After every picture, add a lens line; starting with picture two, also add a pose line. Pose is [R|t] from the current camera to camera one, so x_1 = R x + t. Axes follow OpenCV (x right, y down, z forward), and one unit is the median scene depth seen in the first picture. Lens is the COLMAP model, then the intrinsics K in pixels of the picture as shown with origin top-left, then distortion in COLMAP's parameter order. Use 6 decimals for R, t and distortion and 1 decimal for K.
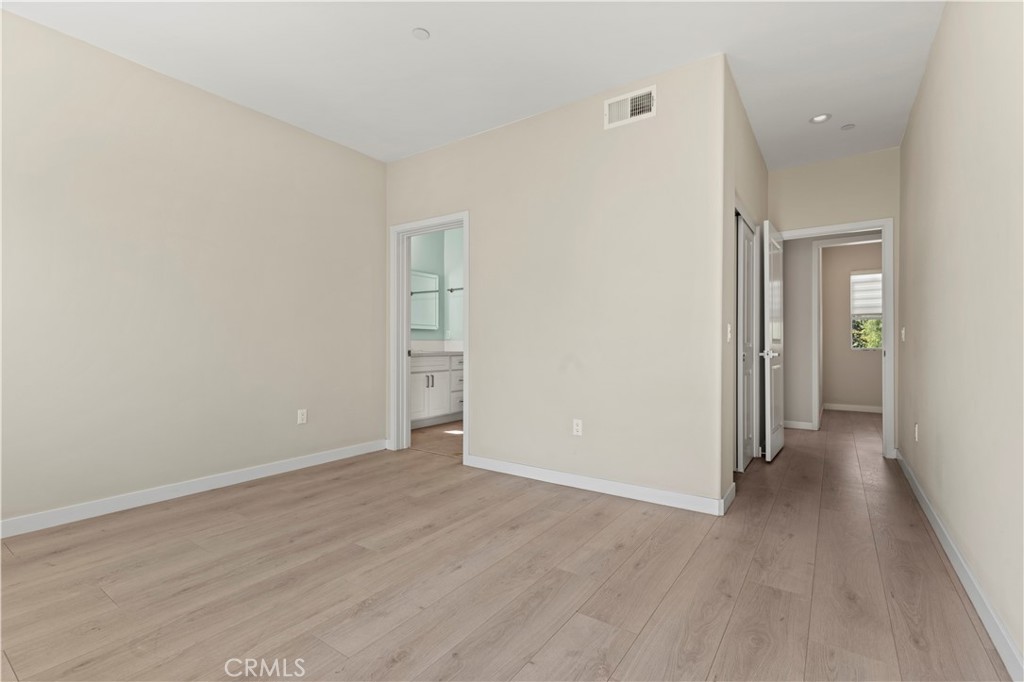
lens RADIAL K [[464.1, 0, 516.7], [0, 464.1, 336.9], [0, 0, 1]] dist [0.011375, -0.000854]
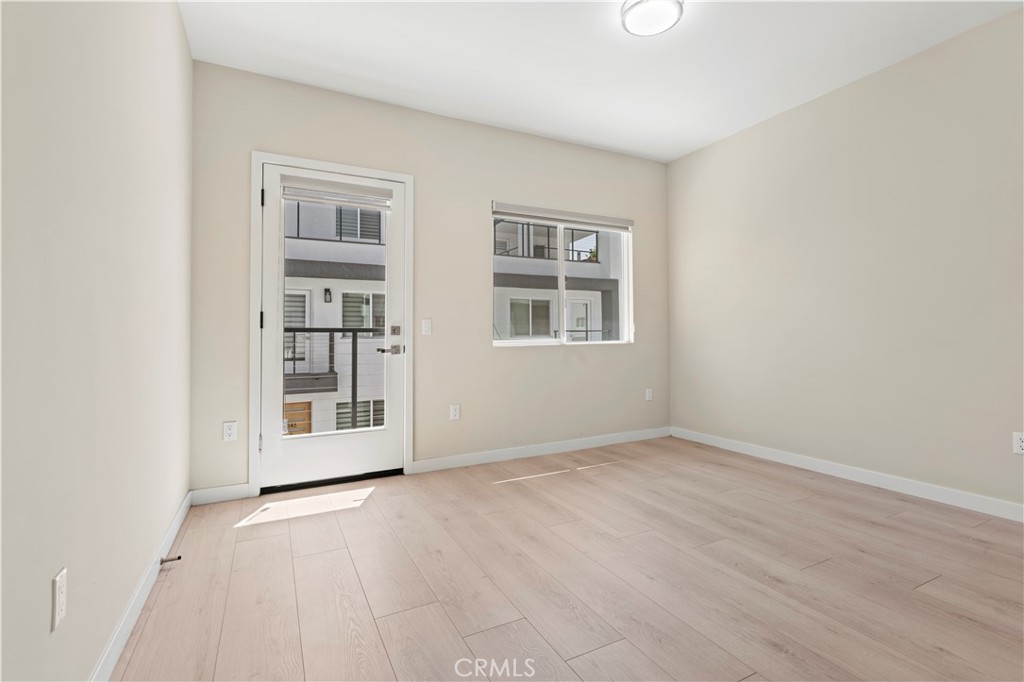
lens RADIAL K [[464.1, 0, 512.2], [0, 464.1, 346.2], [0, 0, 1]] dist [0.011375, -0.000854]
pose [[-0.469307, 0.021121, -0.882782, 0.687027], [0.020765, 0.999701, 0.012879, 0.013450], [0.882791, -0.012287, -0.469606, 1.010204]]
